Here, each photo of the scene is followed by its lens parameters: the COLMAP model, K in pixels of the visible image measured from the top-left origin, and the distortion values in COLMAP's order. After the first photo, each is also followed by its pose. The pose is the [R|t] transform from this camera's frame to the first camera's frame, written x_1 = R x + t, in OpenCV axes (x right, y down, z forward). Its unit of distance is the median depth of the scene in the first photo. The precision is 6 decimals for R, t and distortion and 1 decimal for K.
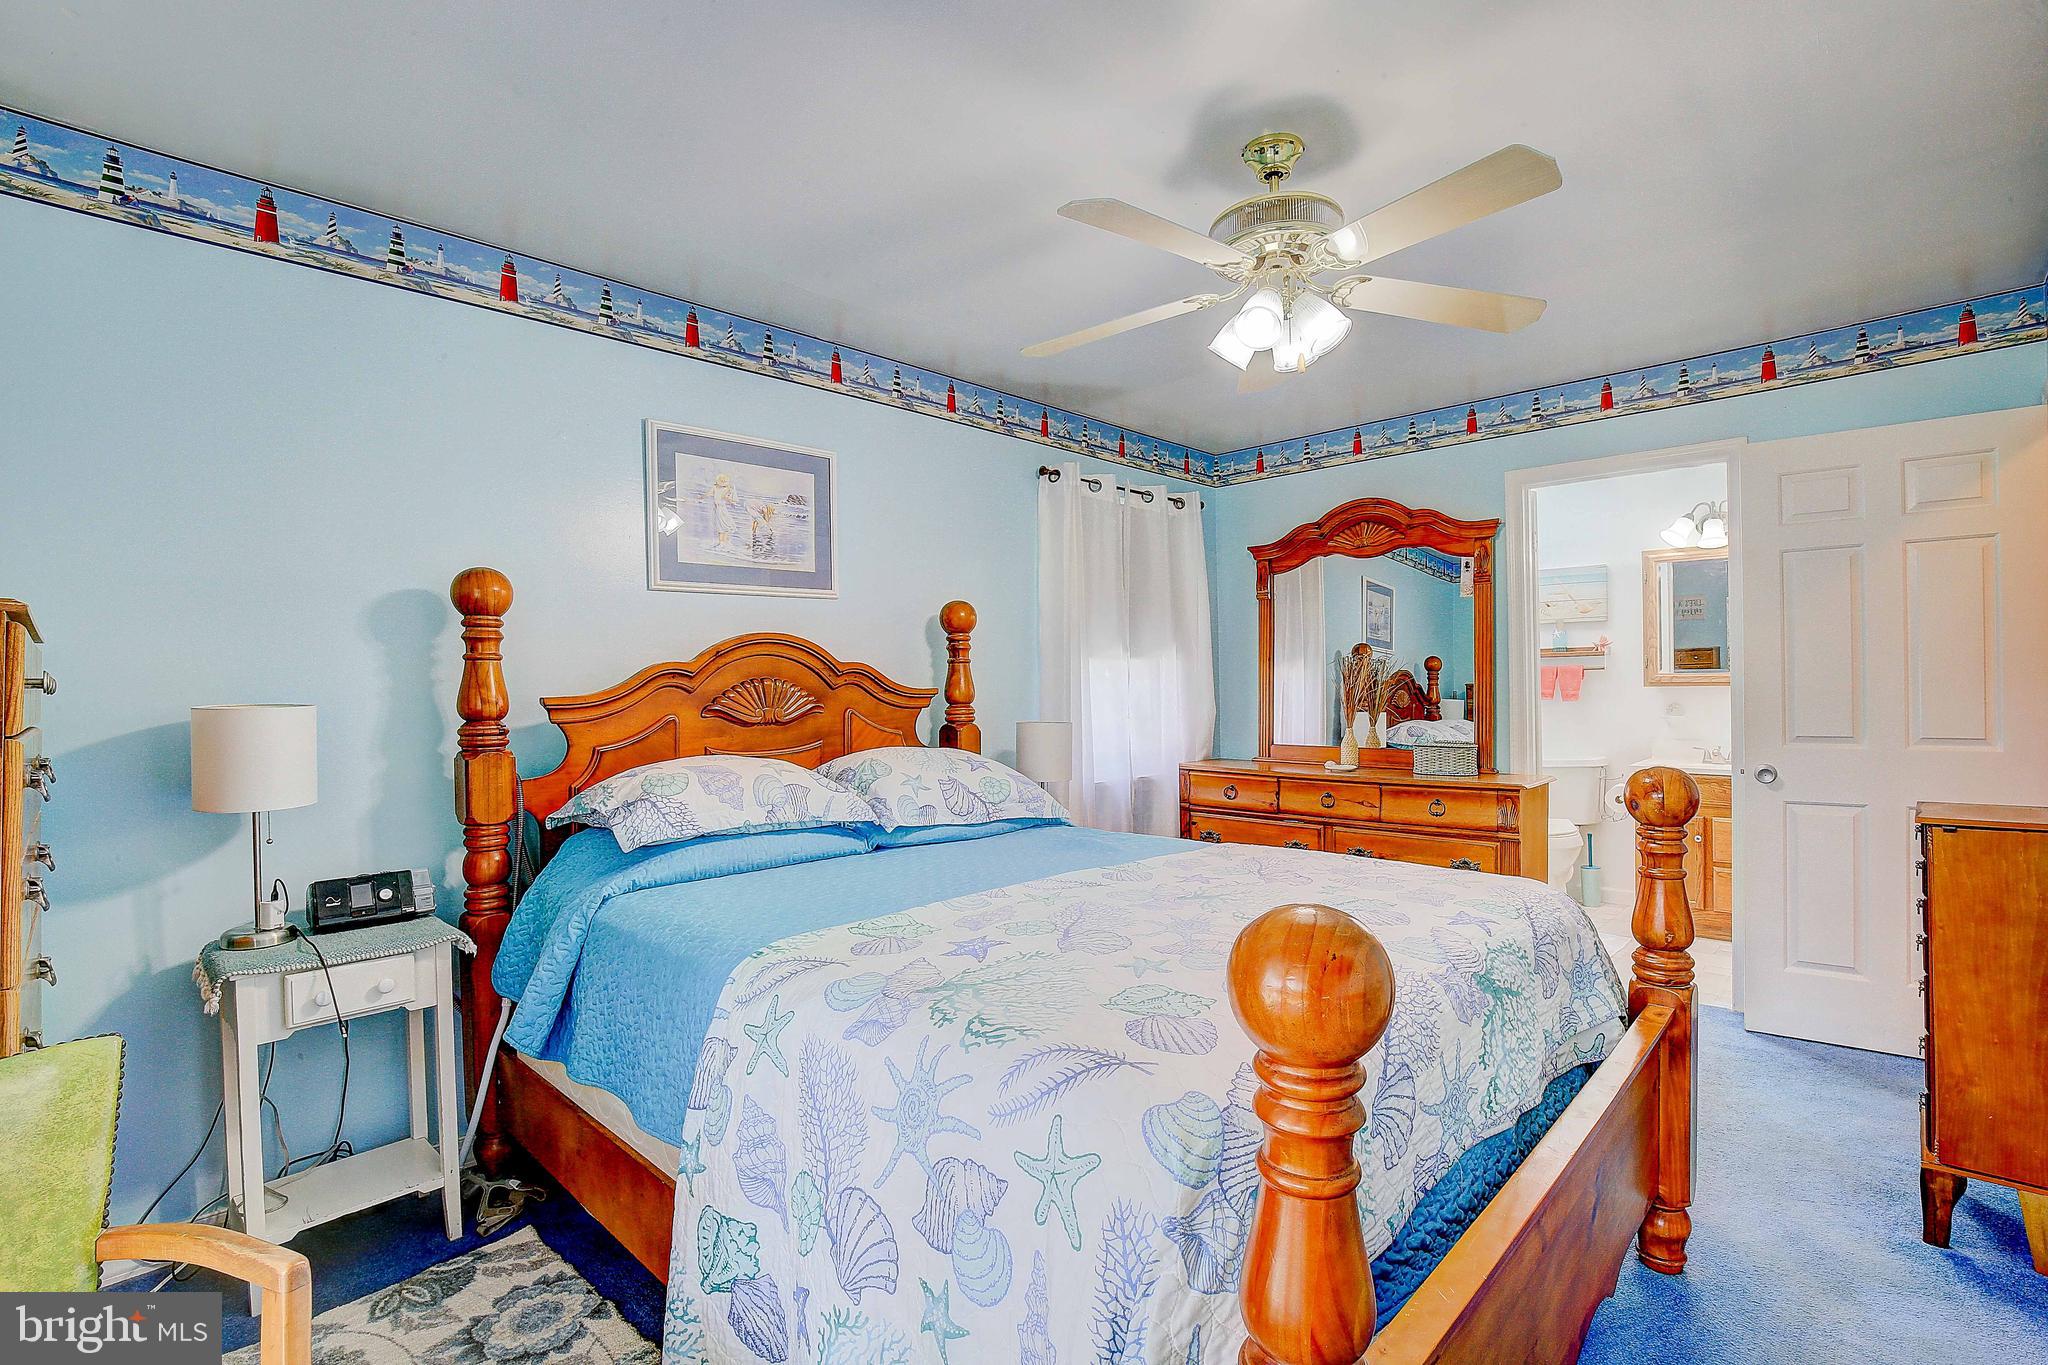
lens RADIAL K [[934.9, 0, 1036.5], [0, 934.9, 689.3], [0, 0, 1]] dist [-0.037506, 0.006932]
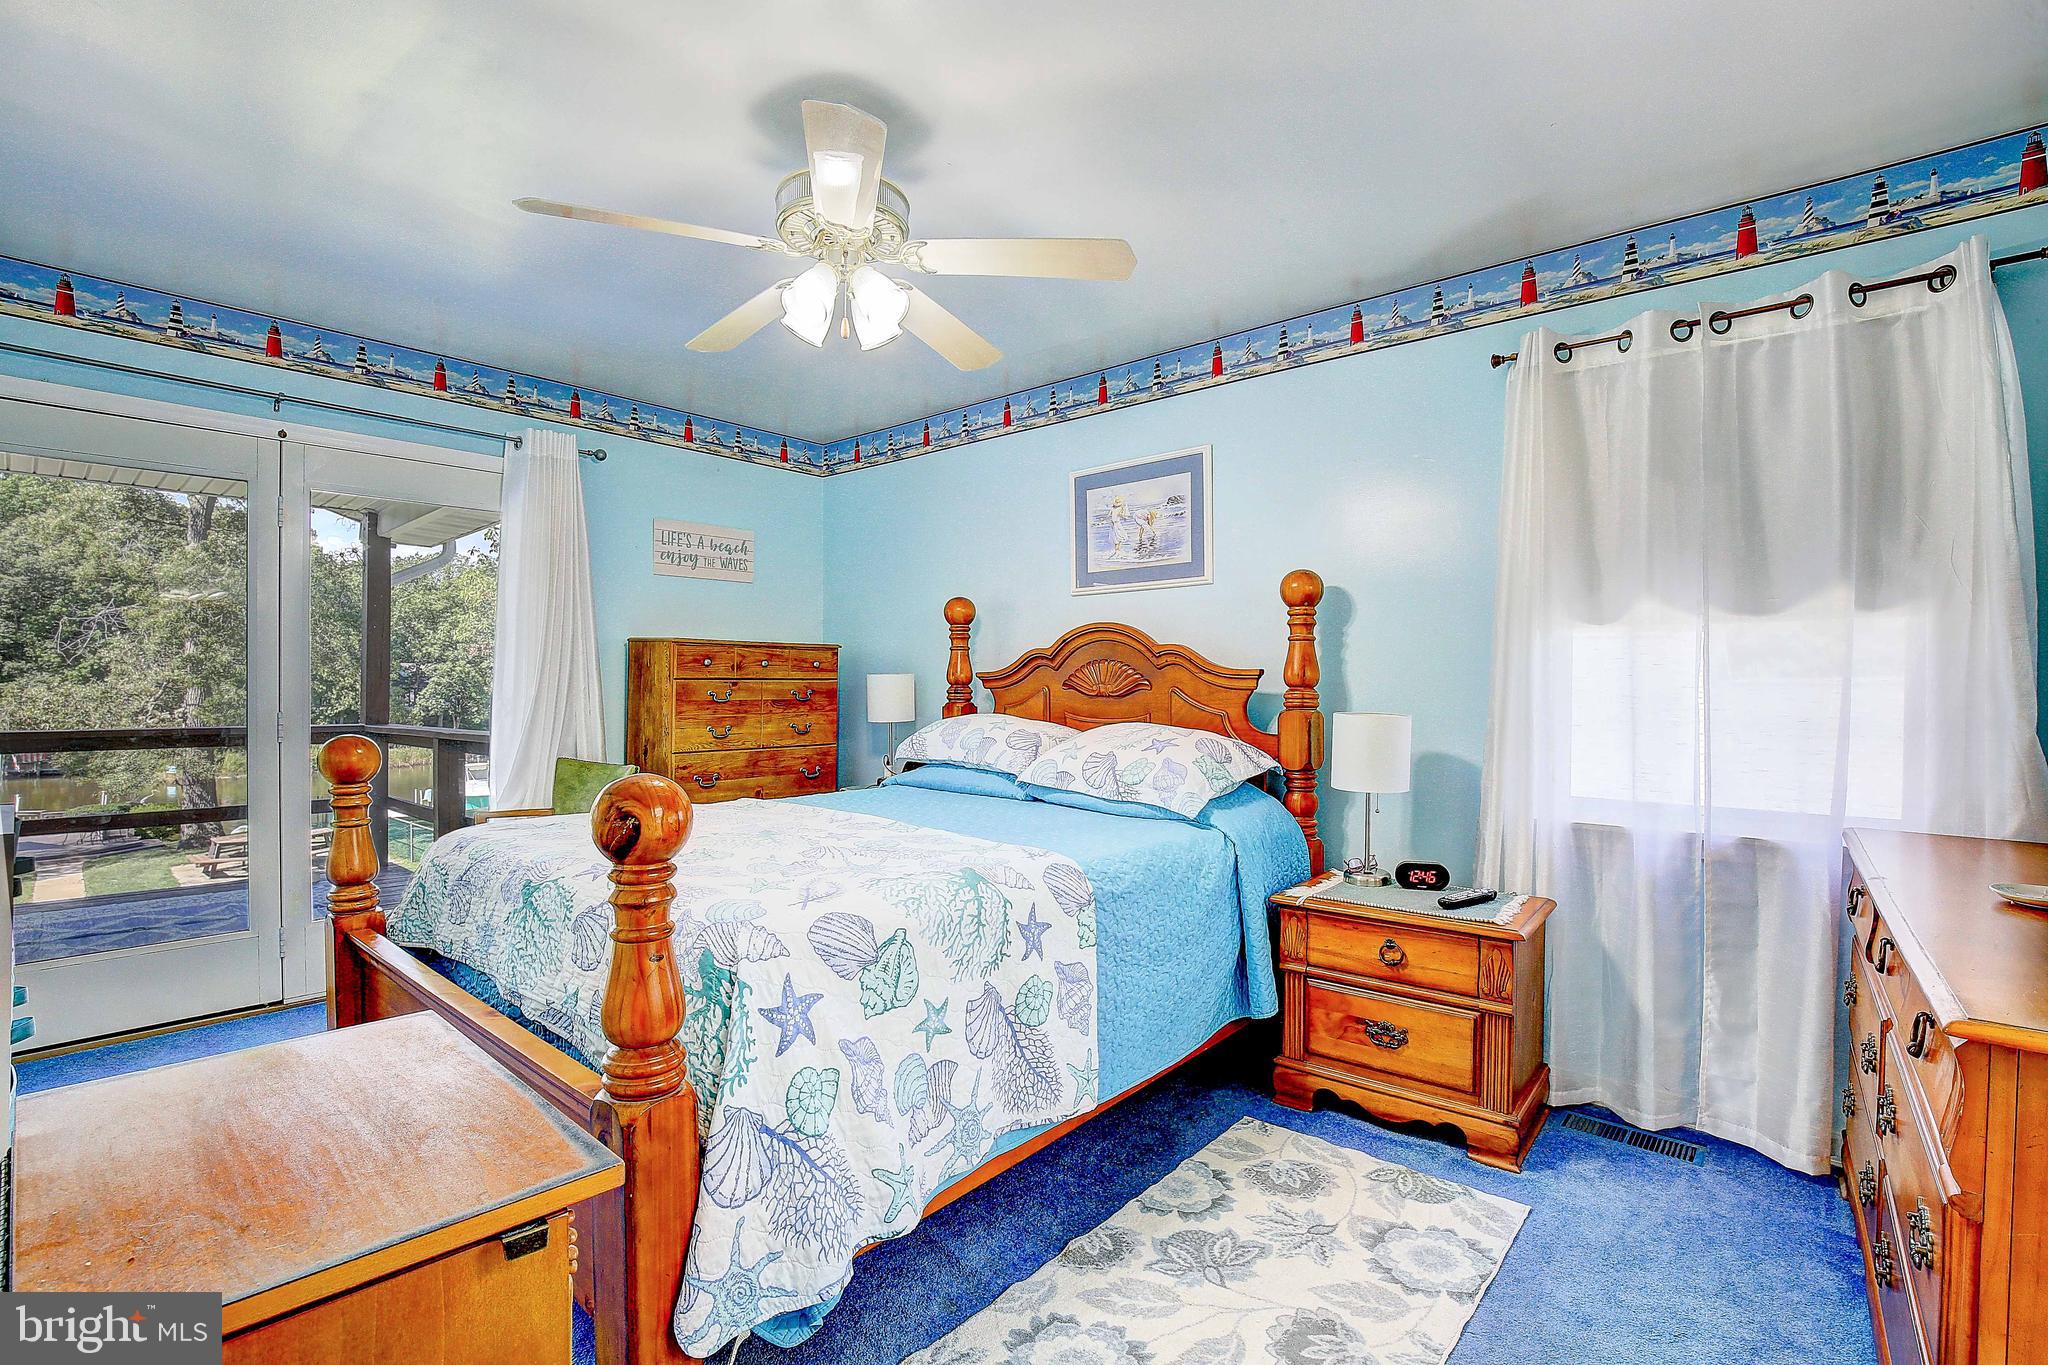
lens RADIAL K [[934.9, 0, 1042.8], [0, 934.9, 685.5], [0, 0, 1]] dist [-0.037506, 0.006932]
pose [[0.049625, 0.014238, -0.998666, 0.871317], [-0.019357, 0.999724, 0.013291, 0.006844], [0.998580, 0.018672, 0.049887, 0.807369]]
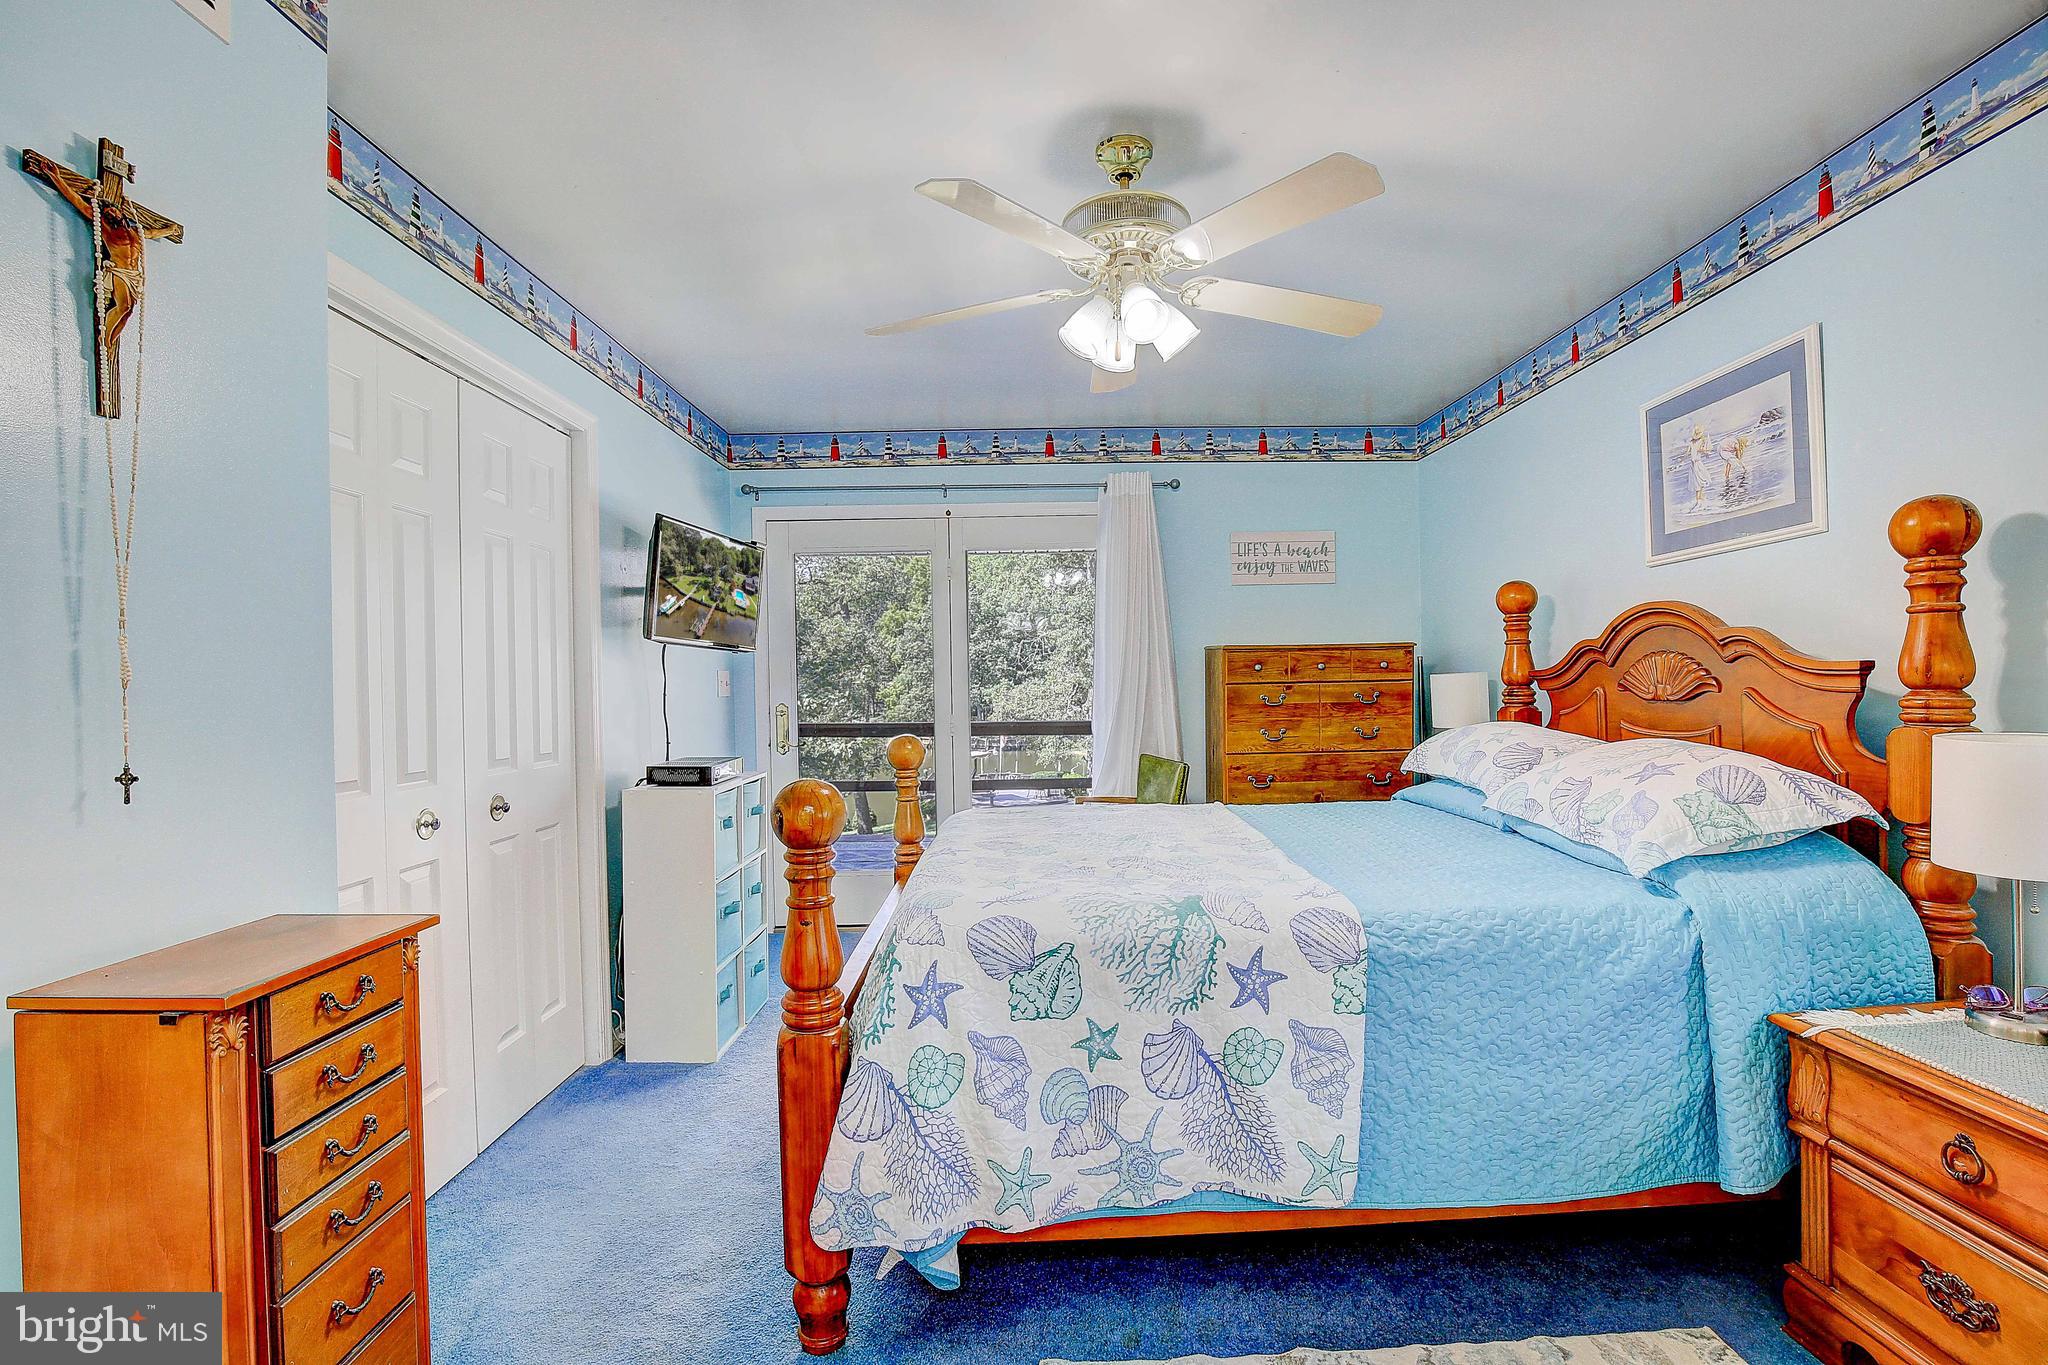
lens RADIAL K [[934.9, 0, 1037.0], [0, 934.9, 685.0], [0, 0, 1]] dist [-0.037506, 0.006932]
pose [[-0.712169, 0.027812, -0.701457, 0.724296], [0.017380, 0.999607, 0.021988, -0.008712], [0.701793, 0.003468, -0.712372, 1.136535]]
